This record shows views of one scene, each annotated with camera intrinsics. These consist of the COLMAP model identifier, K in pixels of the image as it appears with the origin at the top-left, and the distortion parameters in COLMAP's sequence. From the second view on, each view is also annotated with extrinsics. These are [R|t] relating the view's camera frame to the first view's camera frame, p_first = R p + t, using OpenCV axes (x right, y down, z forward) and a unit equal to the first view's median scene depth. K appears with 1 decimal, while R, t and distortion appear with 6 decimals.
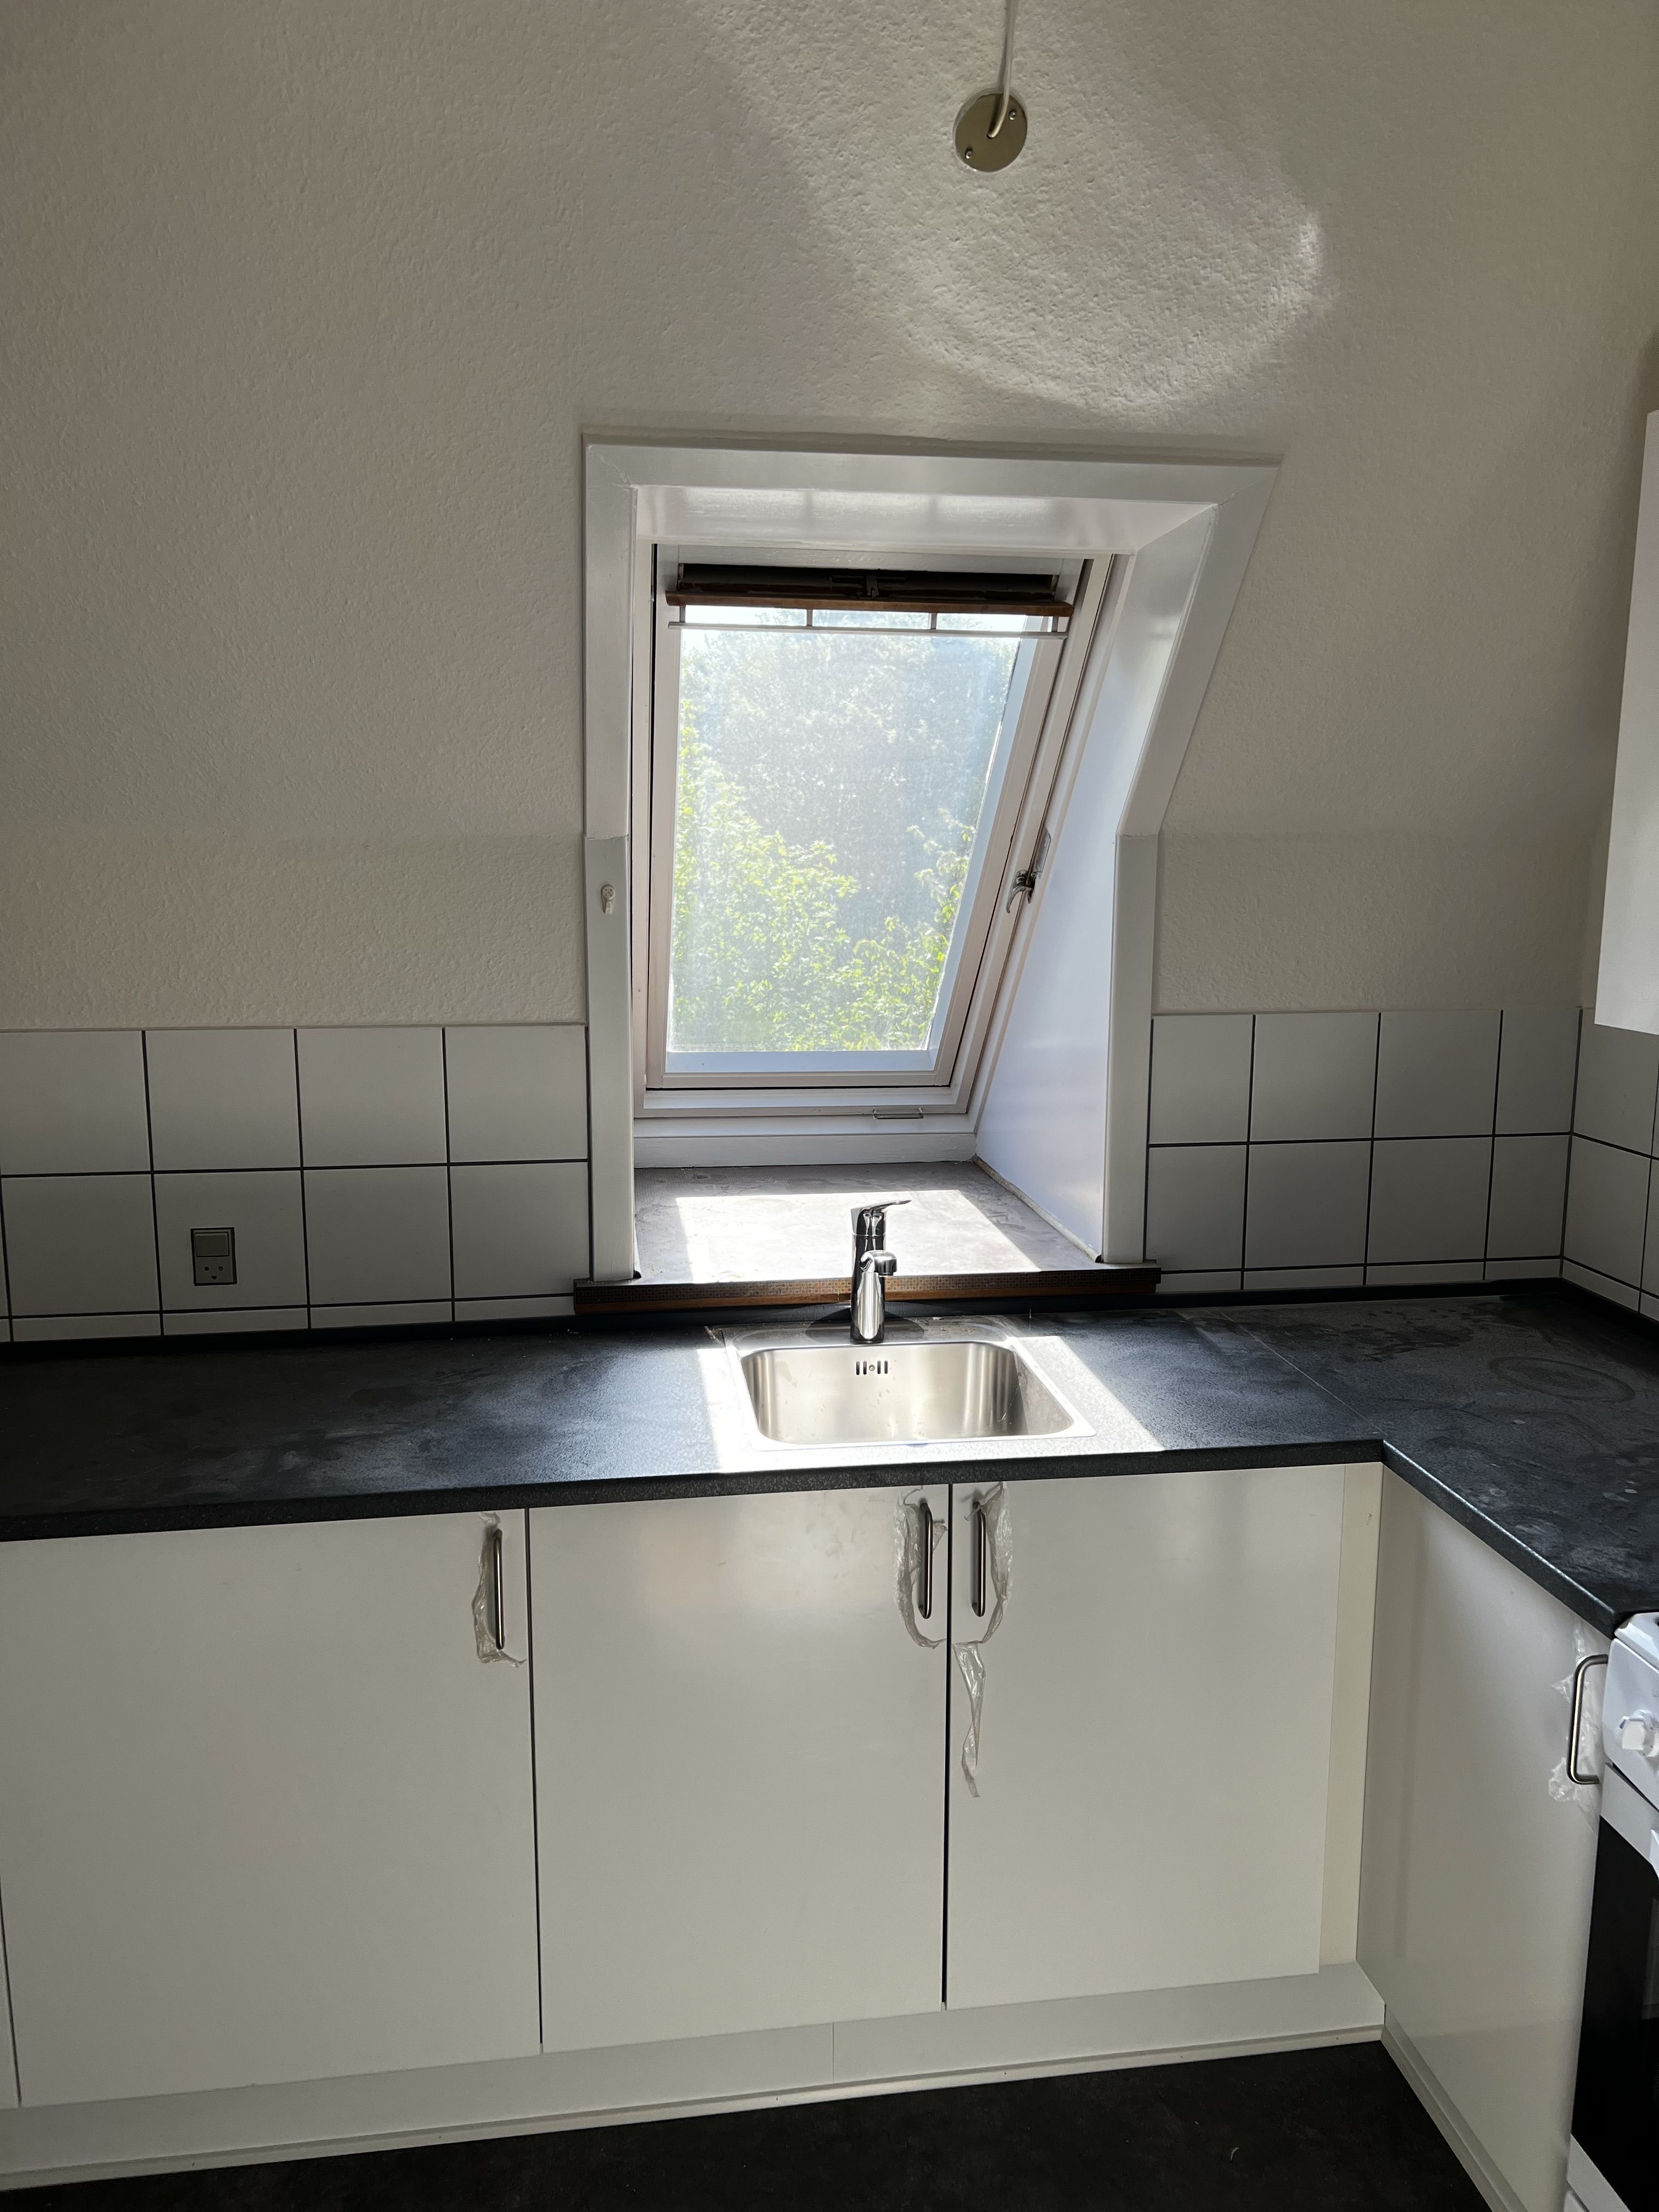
lens RADIAL K [[1668.7, 0, 827.7], [0, 1668.7, 1111.4], [0, 0, 1]] dist [0.030888, -0.029784]
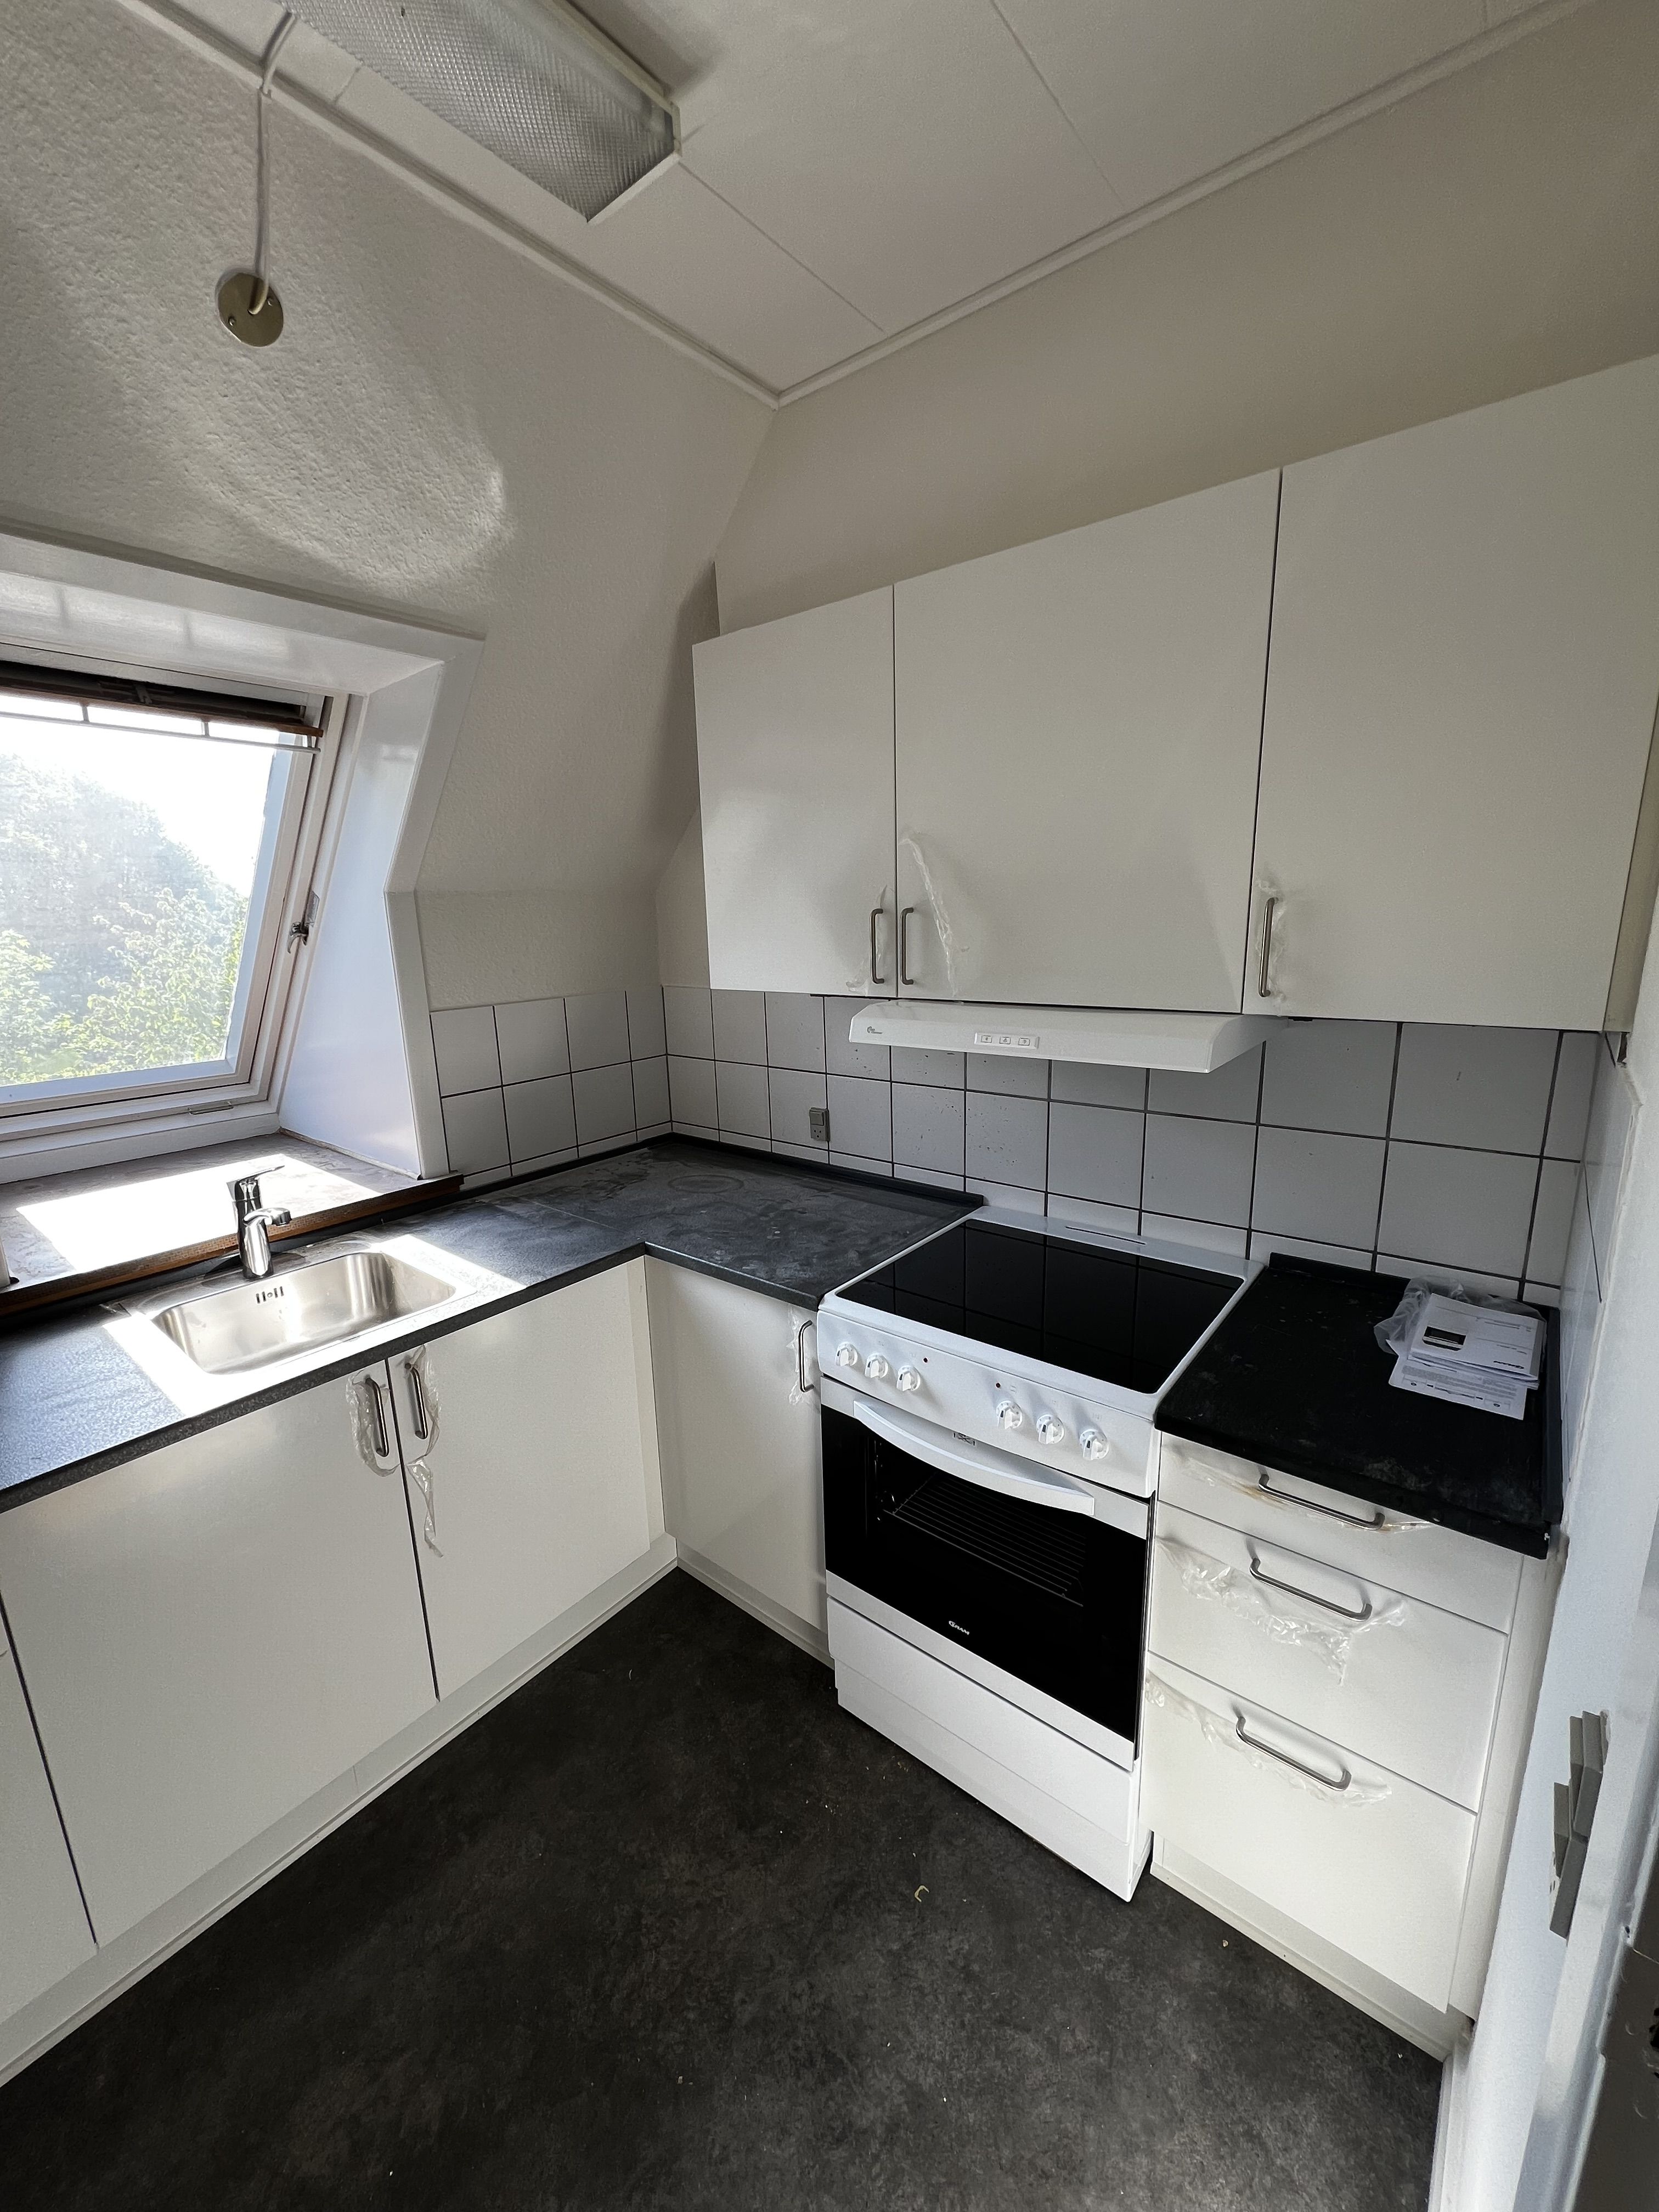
lens RADIAL K [[876.6, 0, 833.6], [0, 876.6, 1105.2], [0, 0, 1]] dist [-0.008177, 0.001044]
pose [[0.728226, -0.170456, 0.663801, -0.089618], [0.137757, 0.985214, 0.101864, -0.005614], [-0.671350, 0.017264, 0.740940, 0.186270]]
